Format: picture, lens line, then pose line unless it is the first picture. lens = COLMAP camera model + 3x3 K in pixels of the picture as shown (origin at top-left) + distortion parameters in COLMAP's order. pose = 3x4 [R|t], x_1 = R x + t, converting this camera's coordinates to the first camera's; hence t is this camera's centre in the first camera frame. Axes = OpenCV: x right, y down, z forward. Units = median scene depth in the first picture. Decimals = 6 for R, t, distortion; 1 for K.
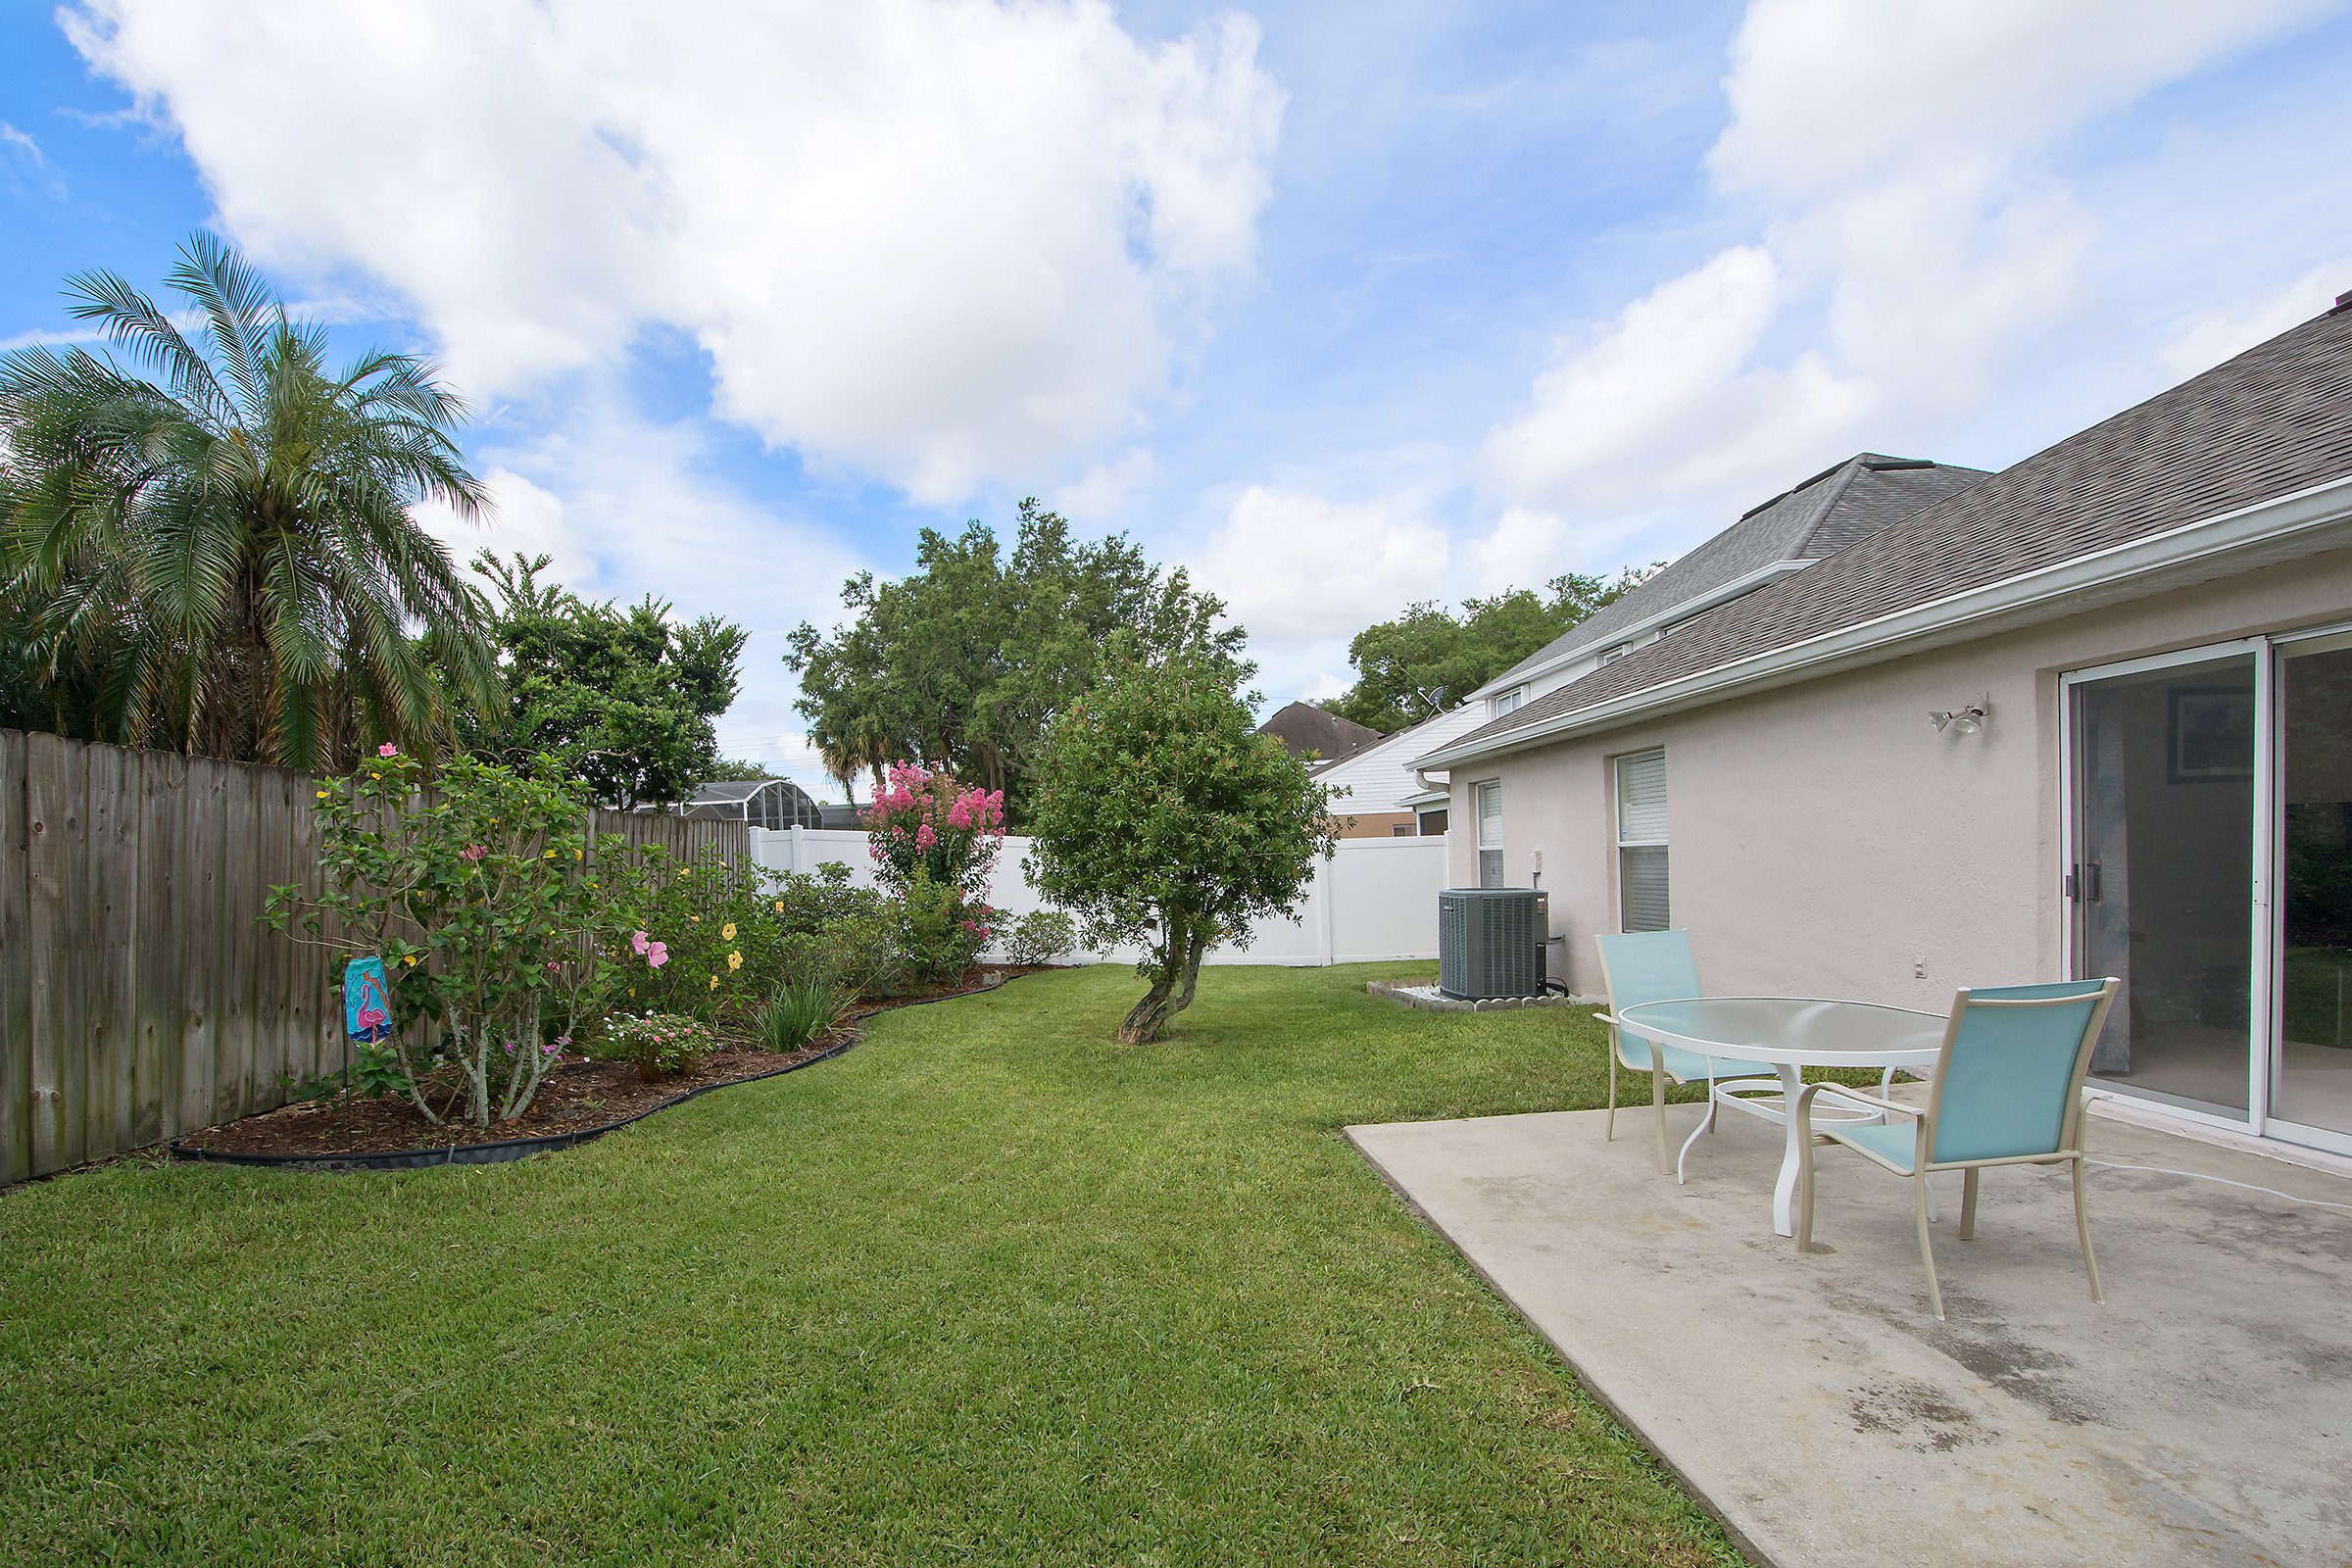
lens RADIAL K [[1057.5, 0, 1123.0], [0, 1057.5, 901.4], [0, 0, 1]] dist [0.017280, -0.023782]
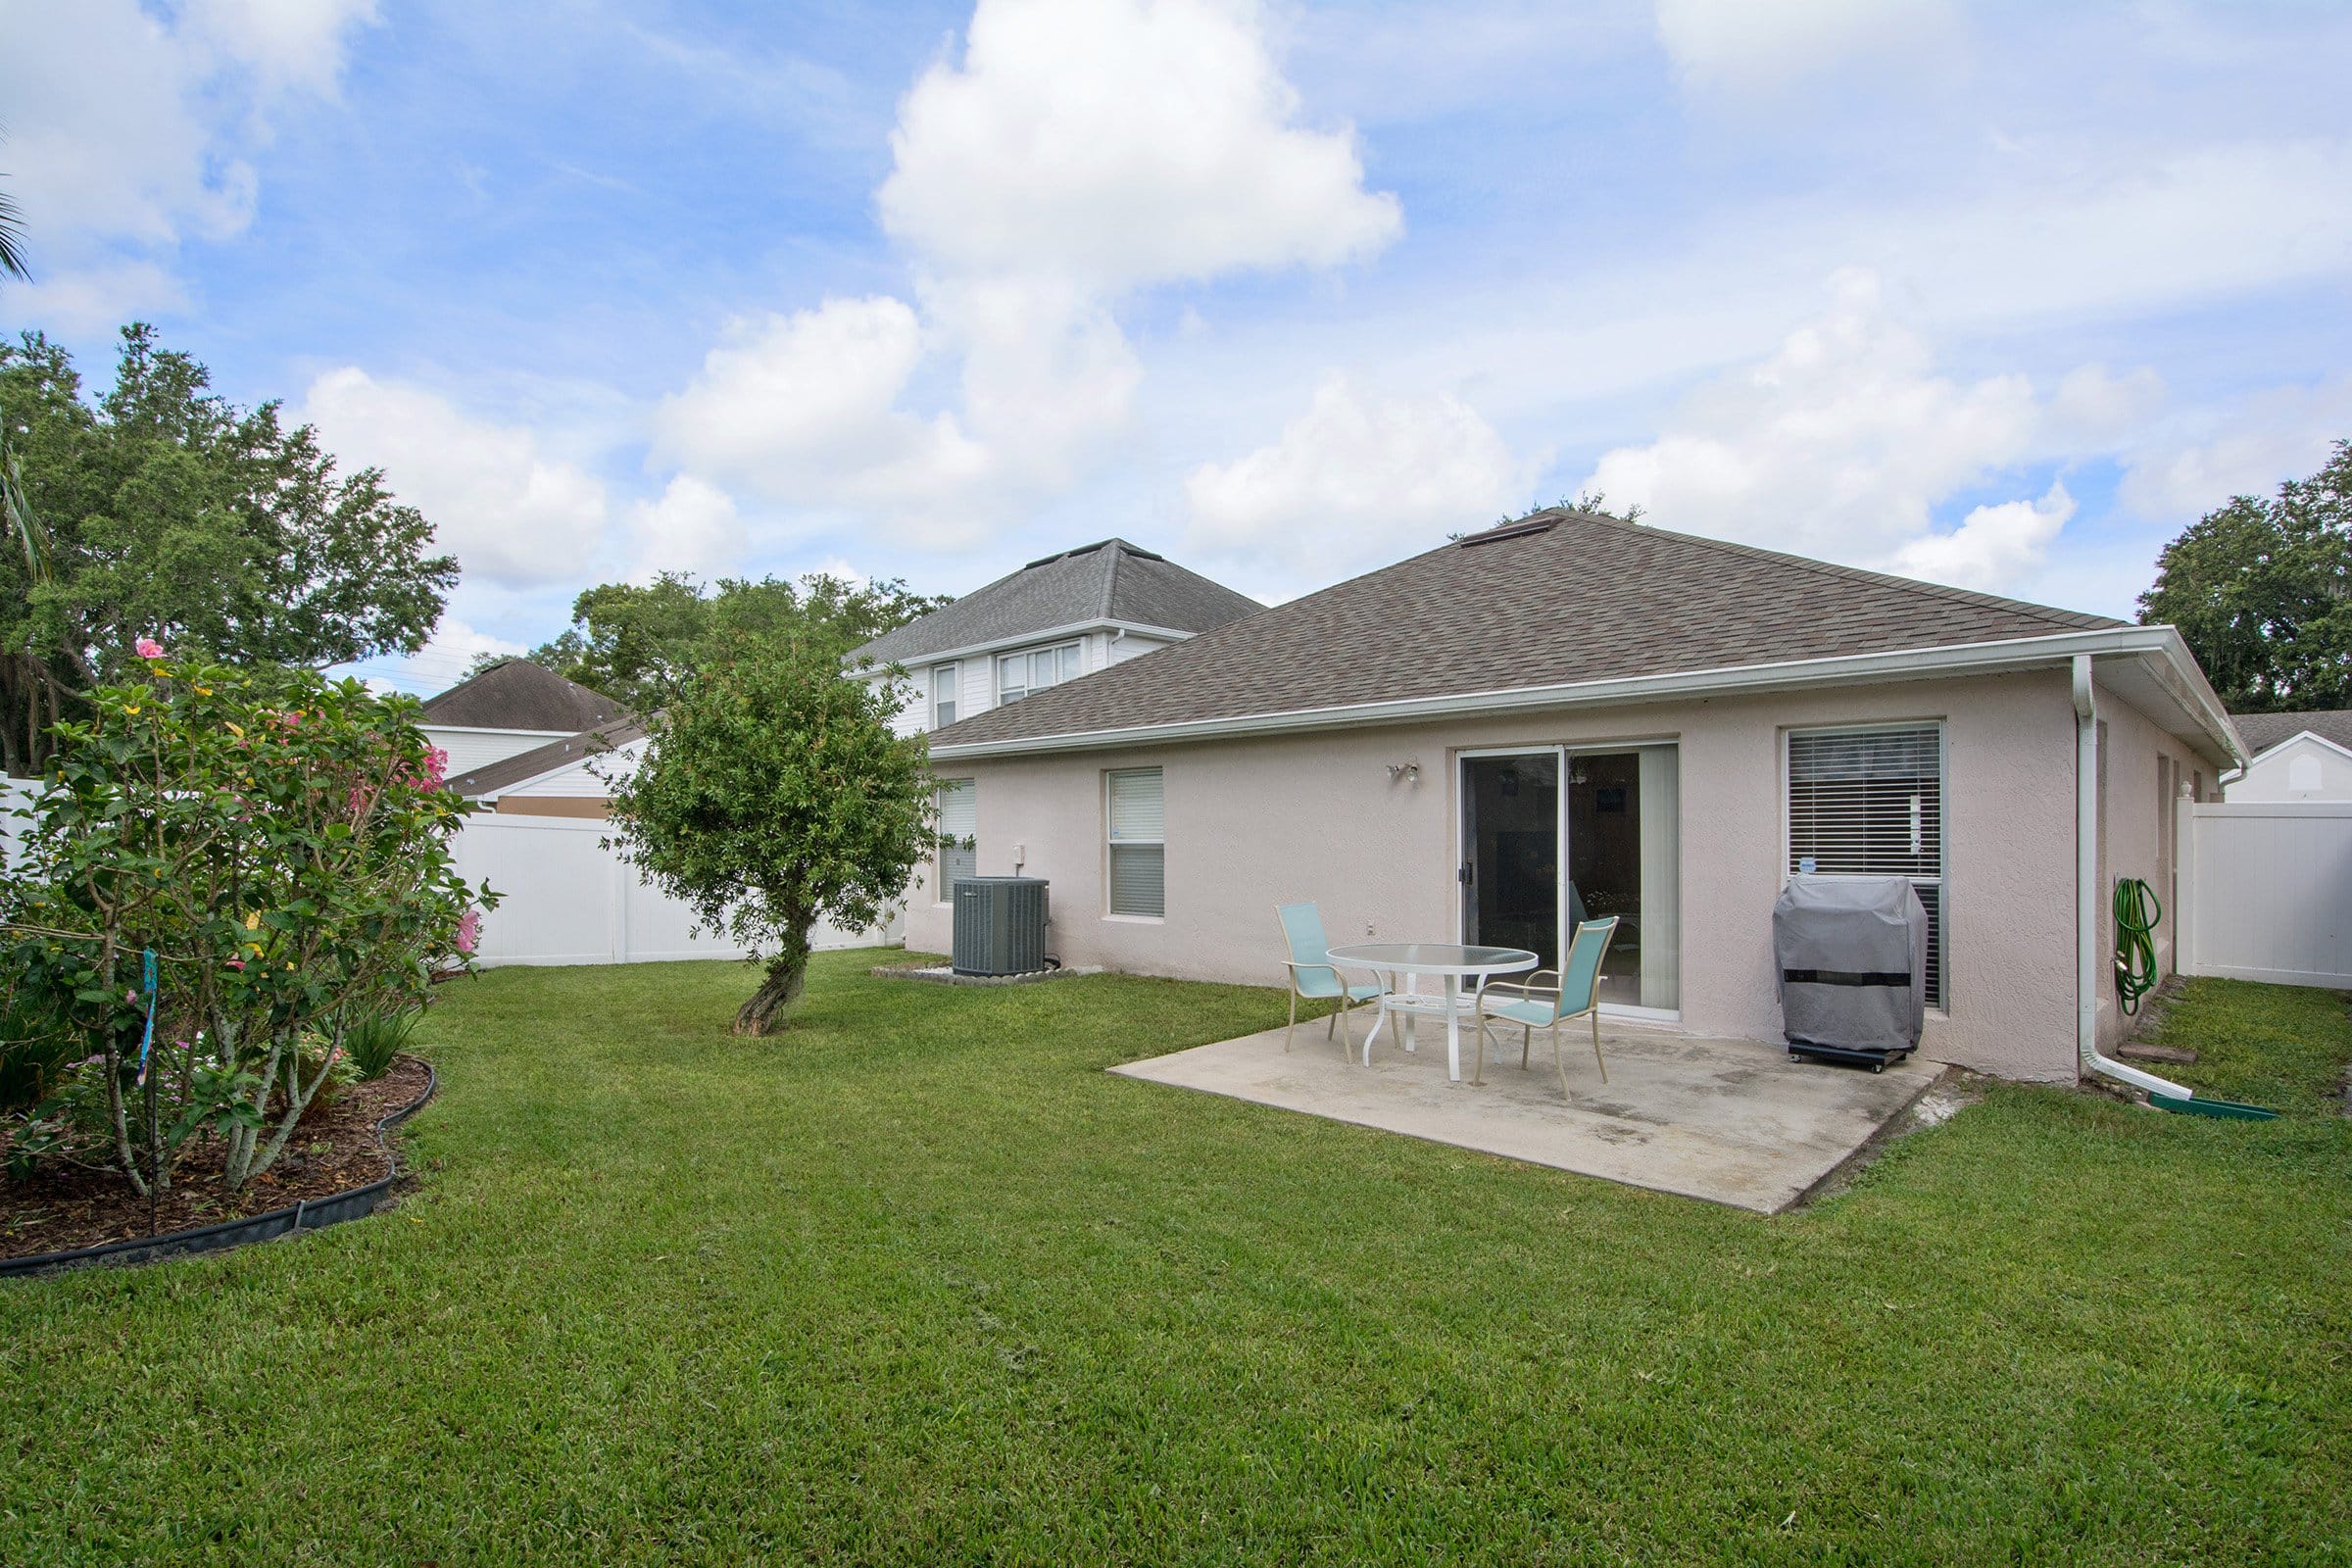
lens RADIAL K [[1126.8, 0, 1159.9], [0, 1126.8, 844.3], [0, 0, 1]] dist [0.023296, -0.026790]
pose [[0.722369, 0.031289, 0.690800, -0.398939], [0.001483, 0.998903, -0.046795, 0.010789], [-0.691506, 0.034827, 0.721530, 0.011339]]
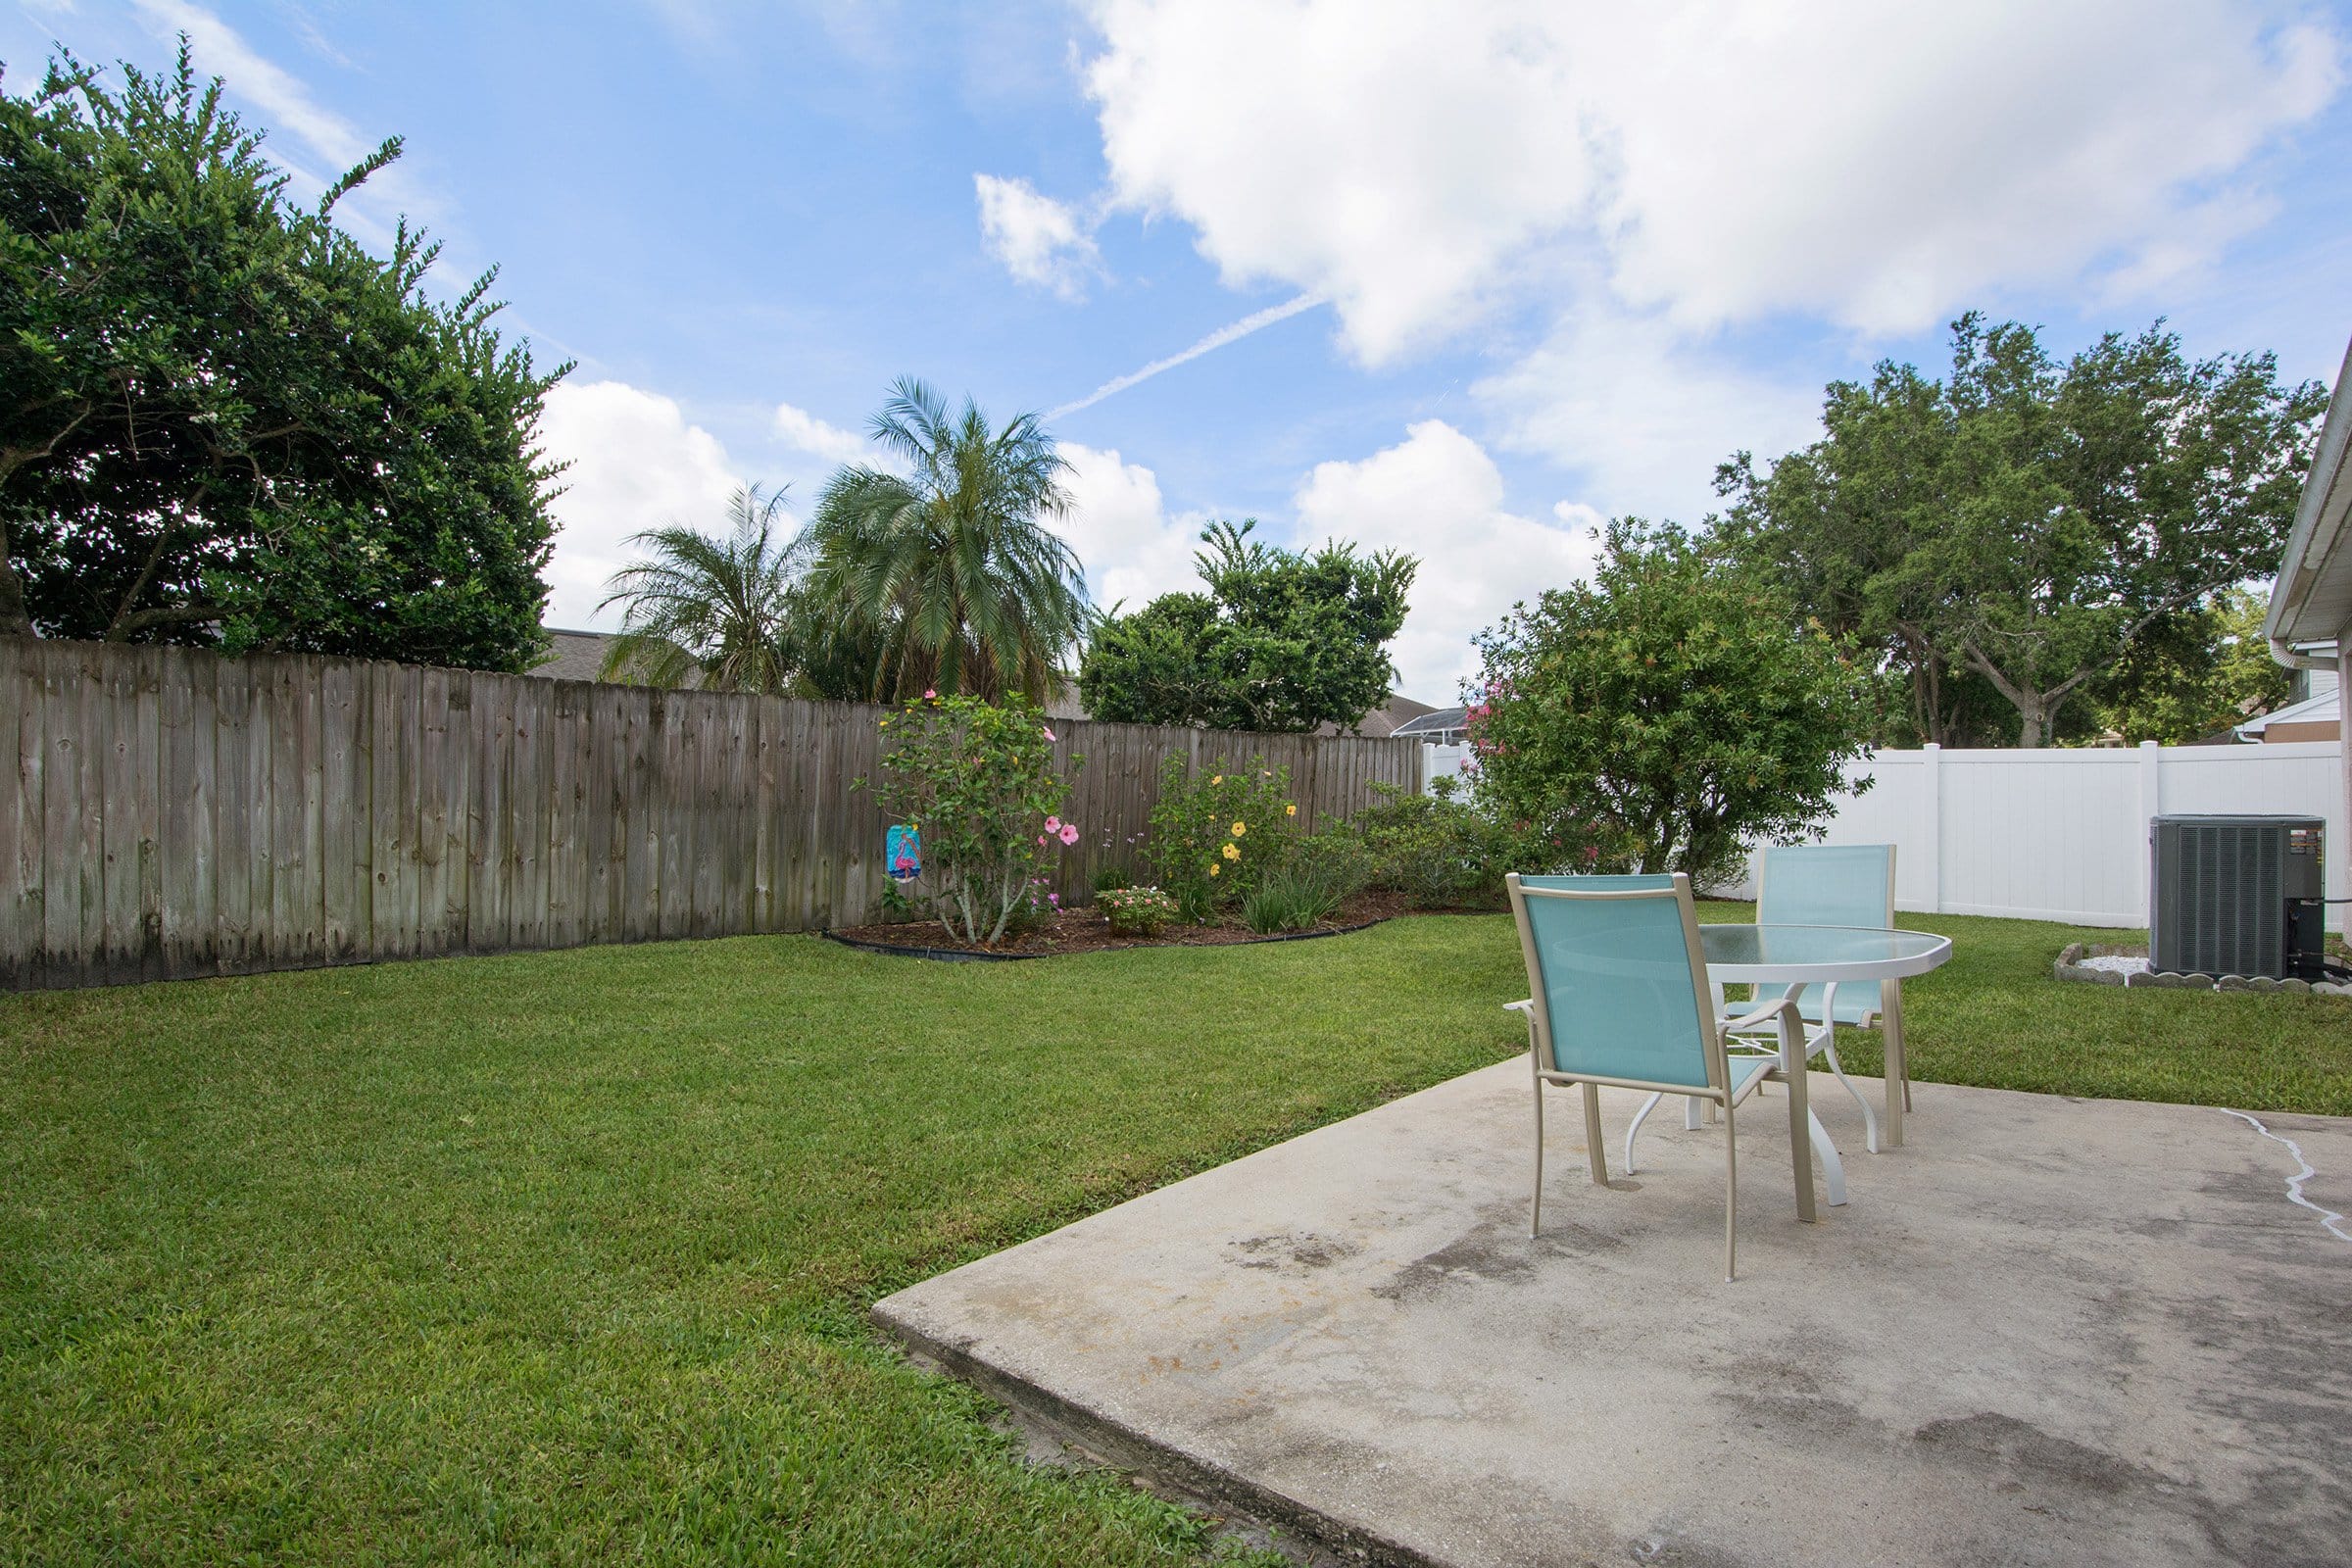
lens RADIAL K [[1164.6, 0, 1183.2], [0, 1164.6, 819.2], [0, 0, 1]] dist [-0.001066, -0.000587]
pose [[0.717705, 0.025793, -0.695869, 0.430380], [-0.033381, 0.999439, 0.002616, 0.013664], [0.695546, 0.021352, 0.718164, 0.018711]]
